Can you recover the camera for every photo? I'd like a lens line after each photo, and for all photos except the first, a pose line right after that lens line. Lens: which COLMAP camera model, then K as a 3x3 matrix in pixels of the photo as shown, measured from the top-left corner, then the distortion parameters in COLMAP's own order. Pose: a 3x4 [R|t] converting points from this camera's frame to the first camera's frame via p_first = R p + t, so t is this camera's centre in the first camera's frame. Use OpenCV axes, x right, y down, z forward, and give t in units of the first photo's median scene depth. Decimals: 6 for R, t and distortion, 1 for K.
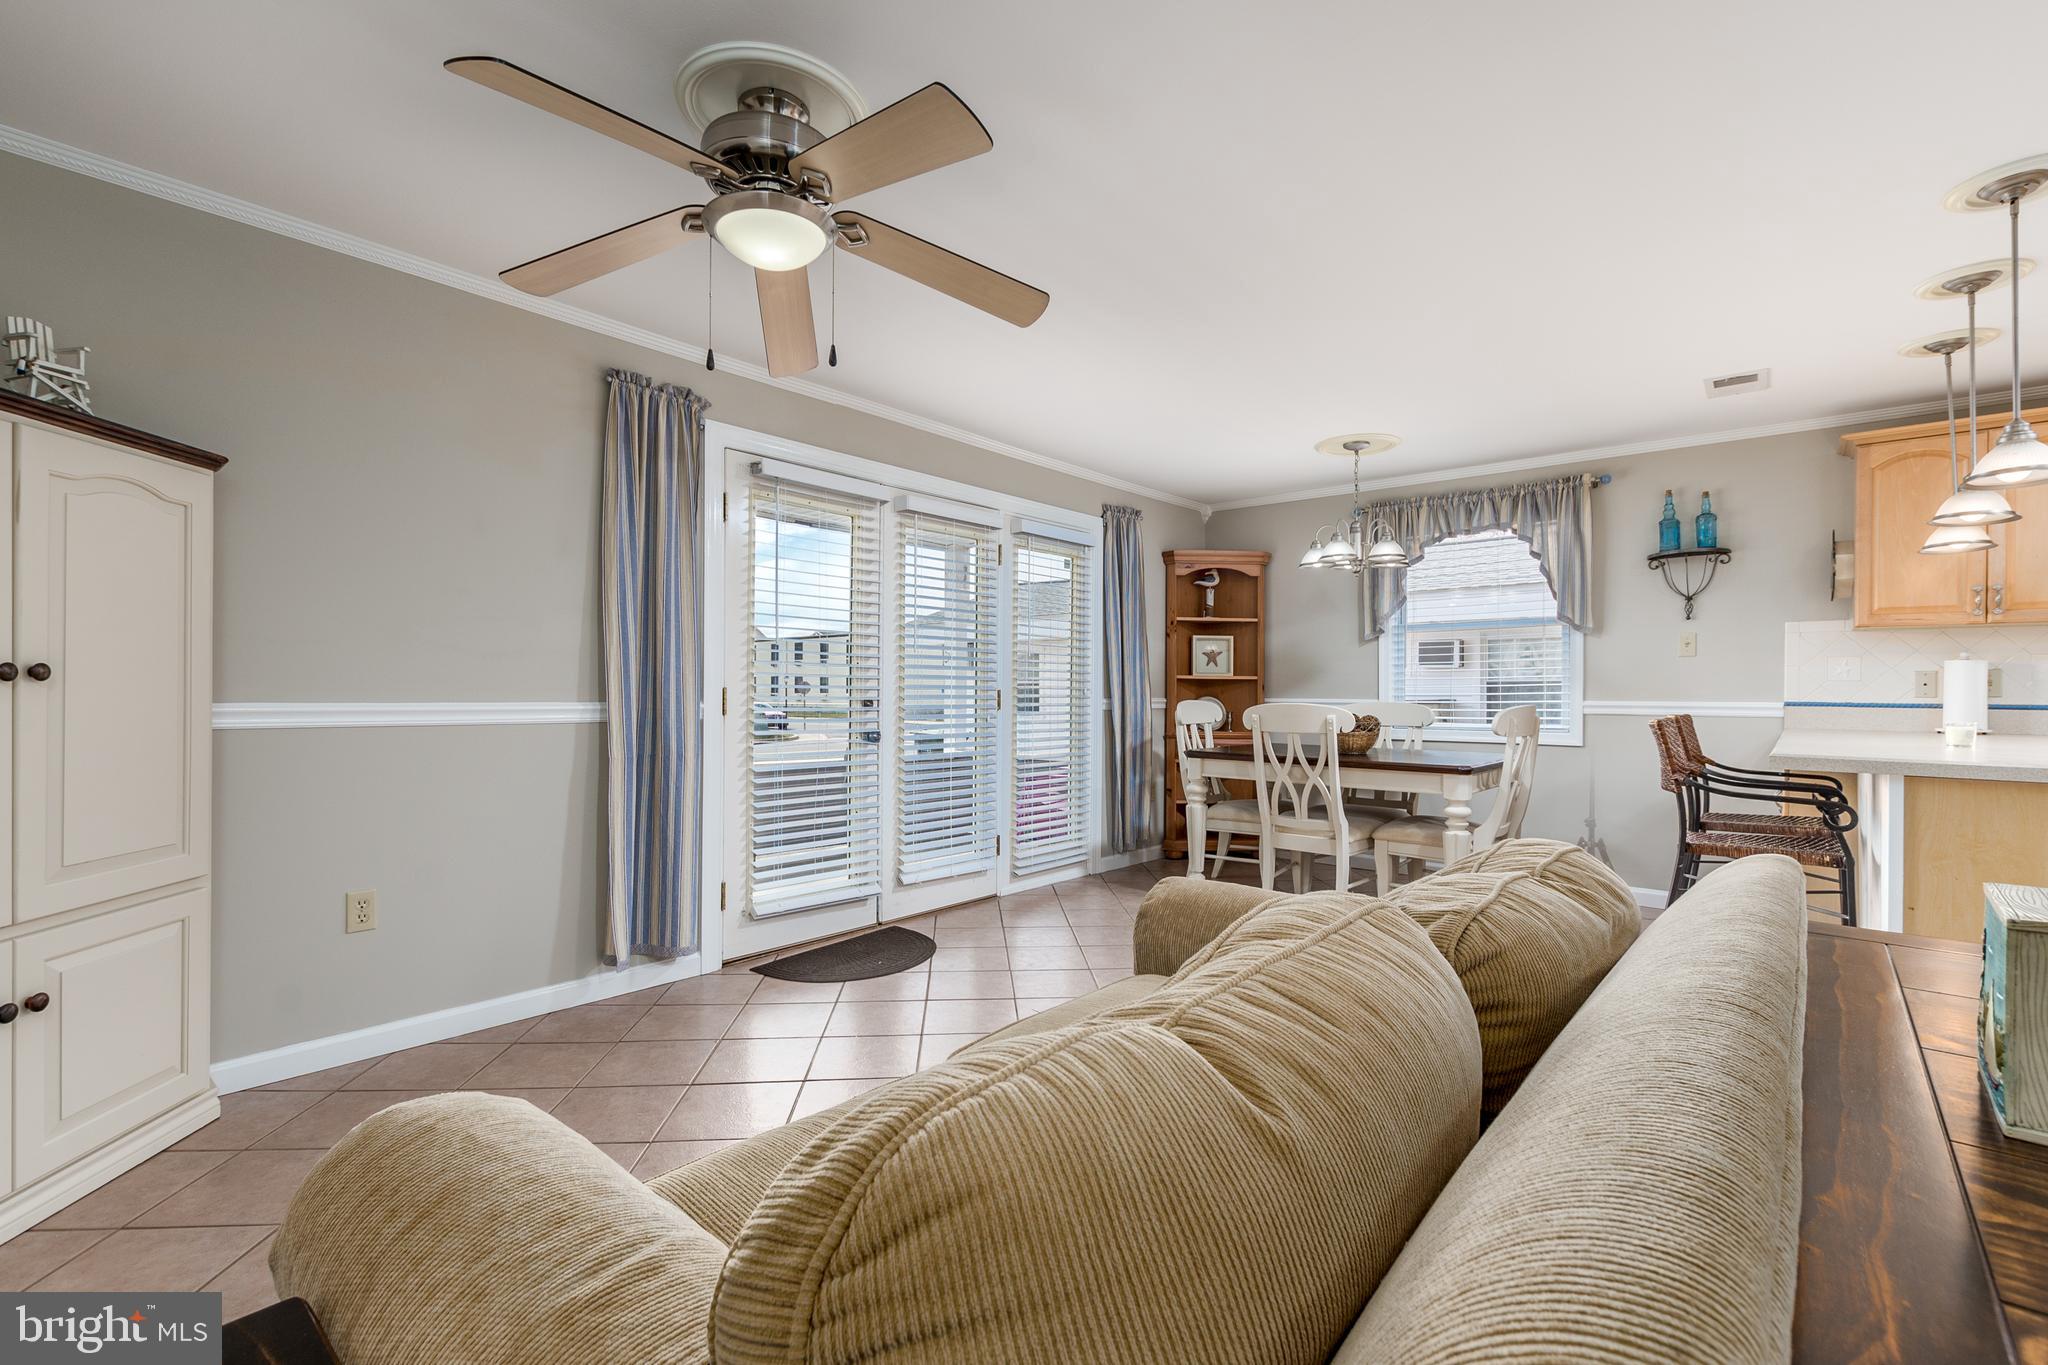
lens RADIAL K [[882.3, 0, 1039.8], [0, 882.3, 685.5], [0, 0, 1]] dist [0.006212, -0.003726]
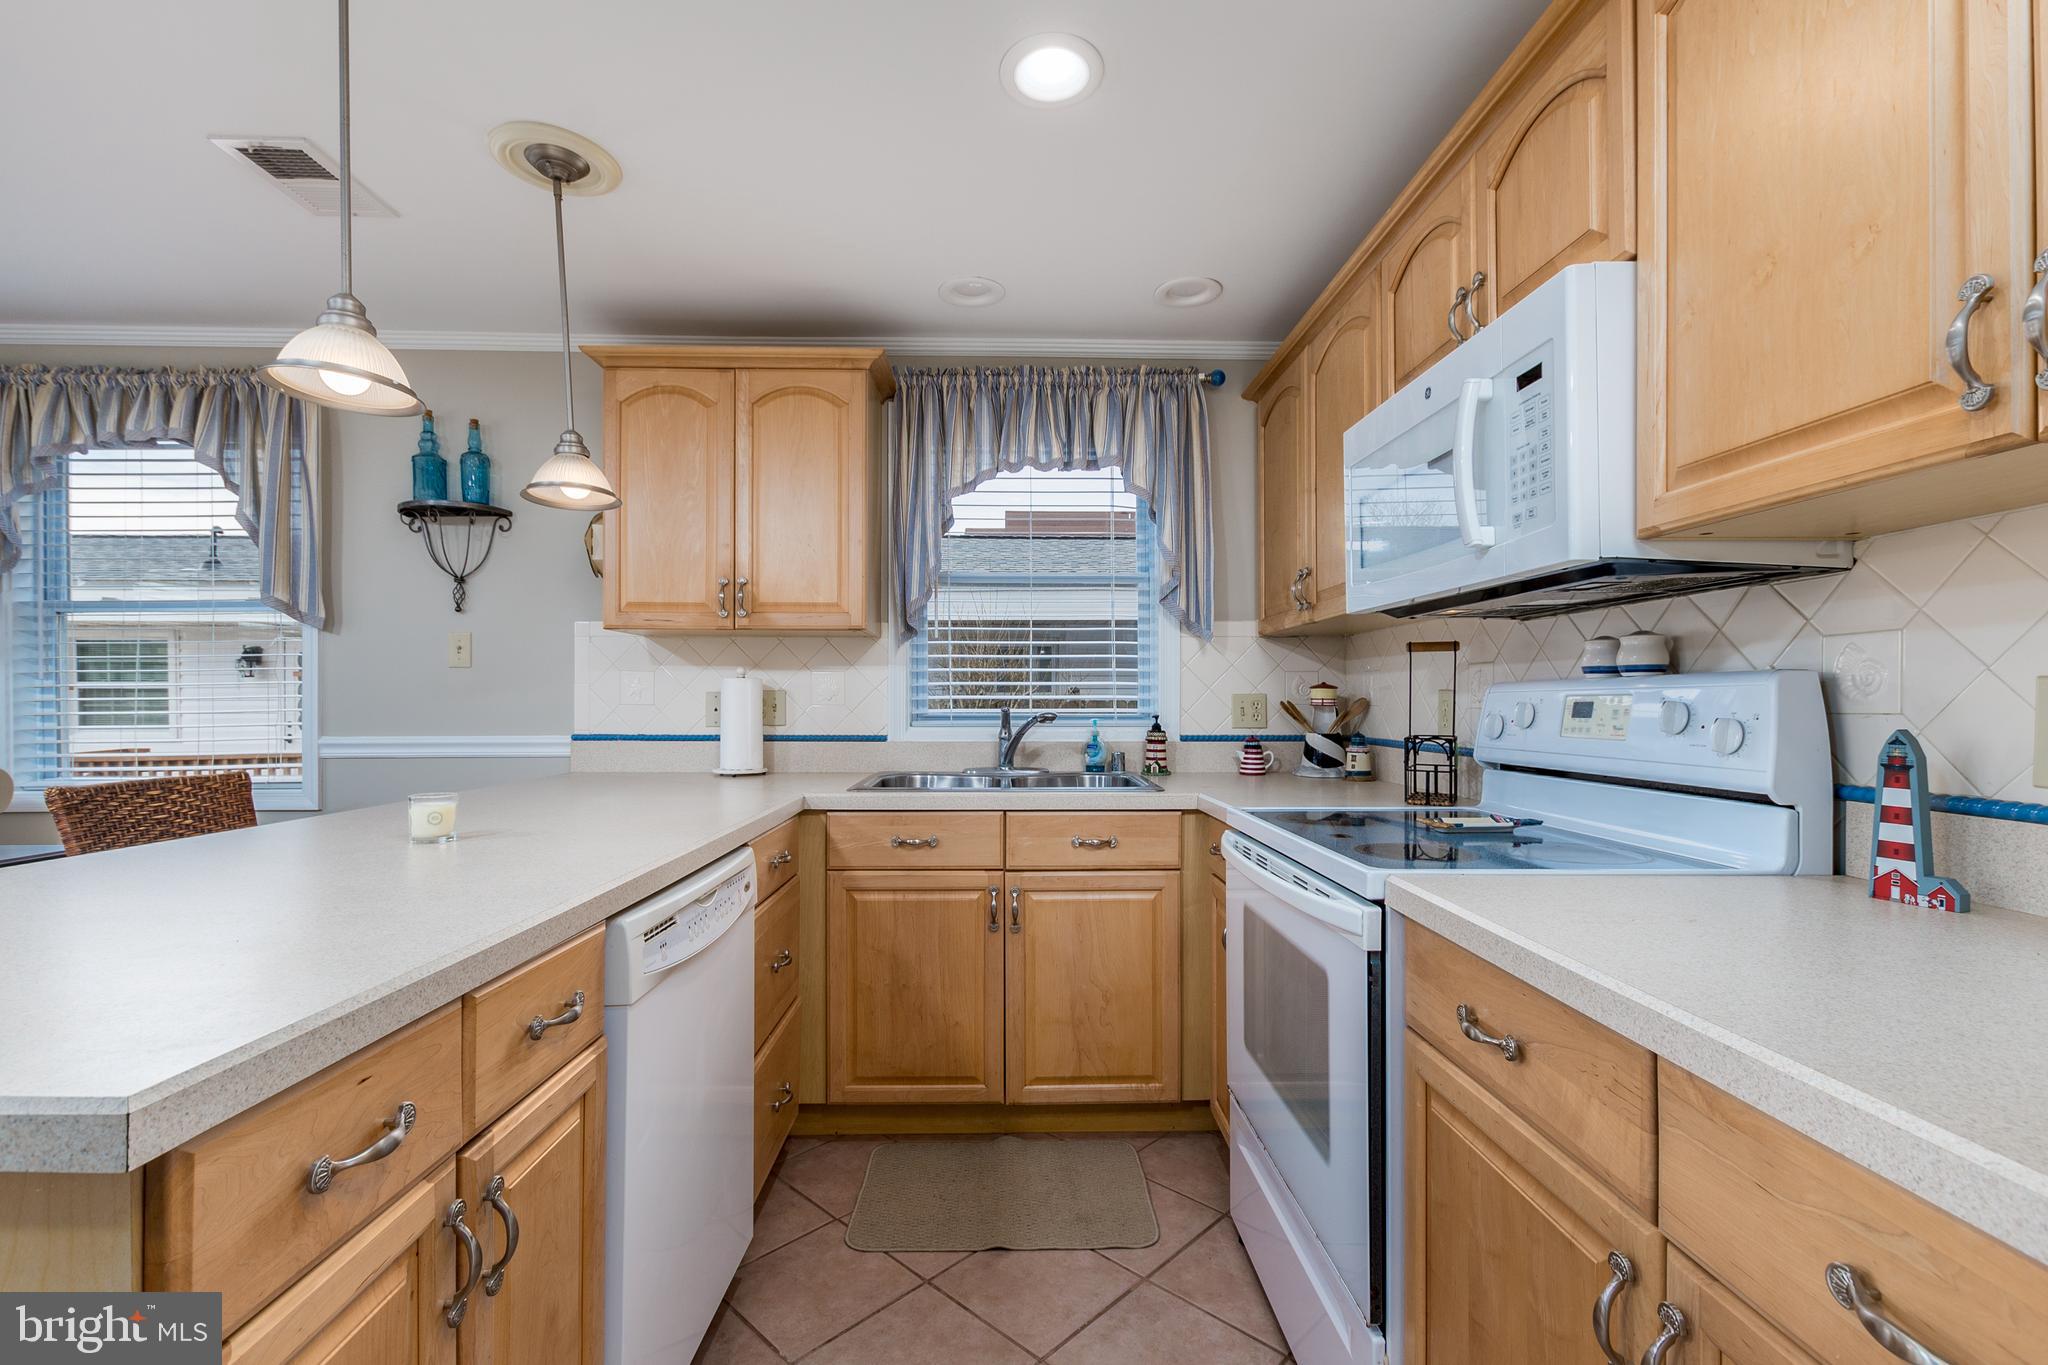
lens RADIAL K [[882.3, 0, 1023.3], [0, 882.3, 702.2], [0, 0, 1]] dist [0.006212, -0.003726]
pose [[0.740397, -0.007603, 0.672127, 0.539984], [0.002147, 0.999958, 0.008947, -0.010802], [-0.672167, -0.005181, 0.740382, 0.204293]]
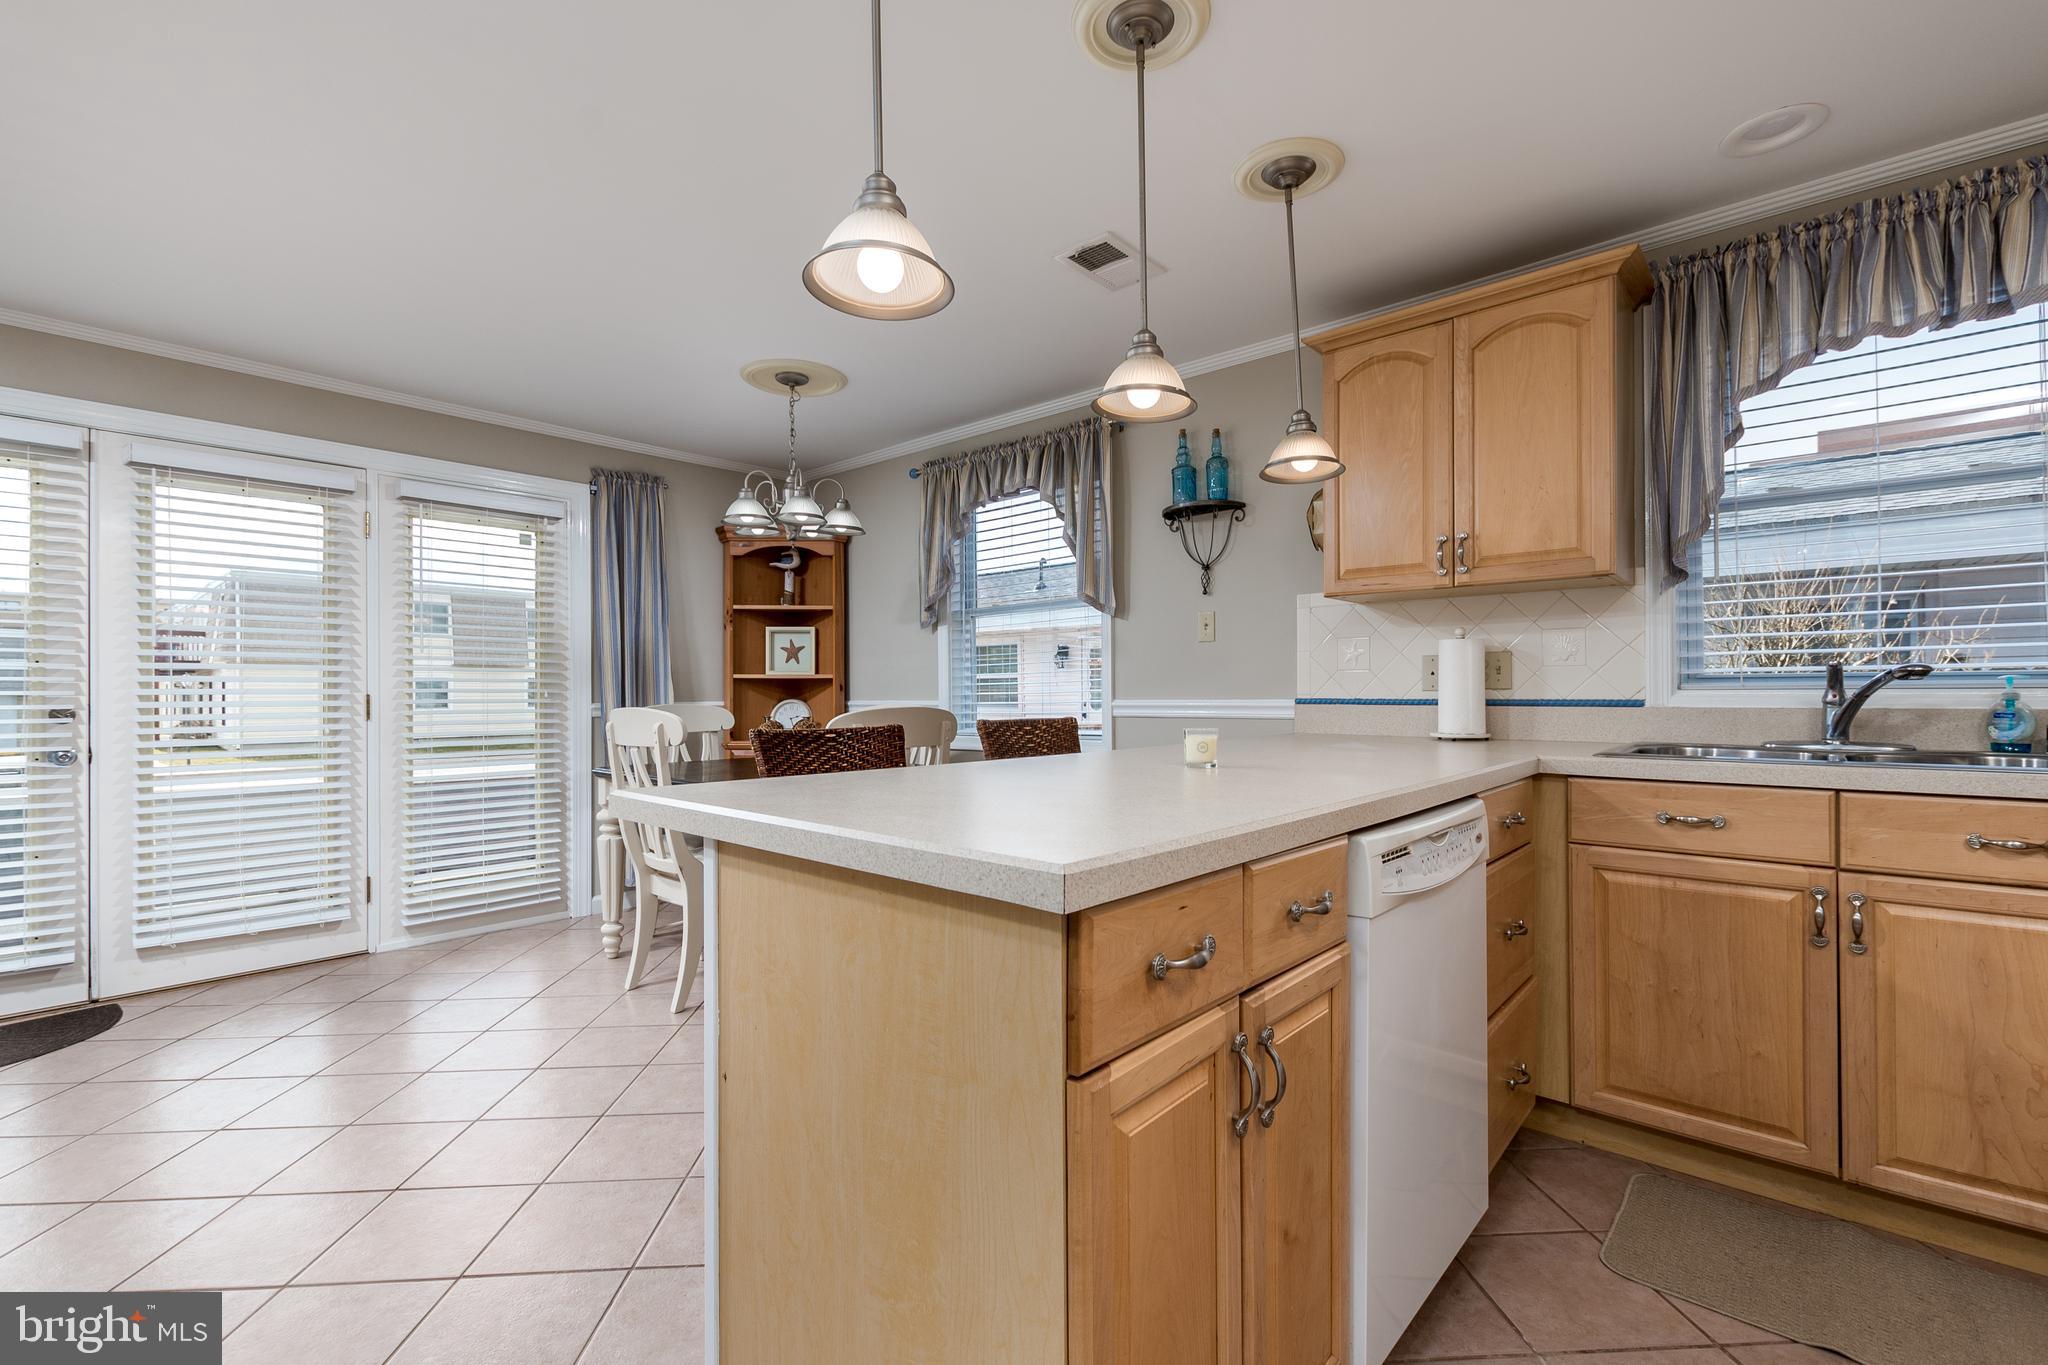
lens RADIAL K [[882.3, 0, 1028.9], [0, 882.3, 688.3], [0, 0, 1]] dist [0.006212, -0.003726]
pose [[0.999850, -0.011642, -0.012790, 0.527056], [0.011622, 0.999931, -0.001585, 0.006816], [0.012808, 0.001436, 0.999917, 0.197446]]
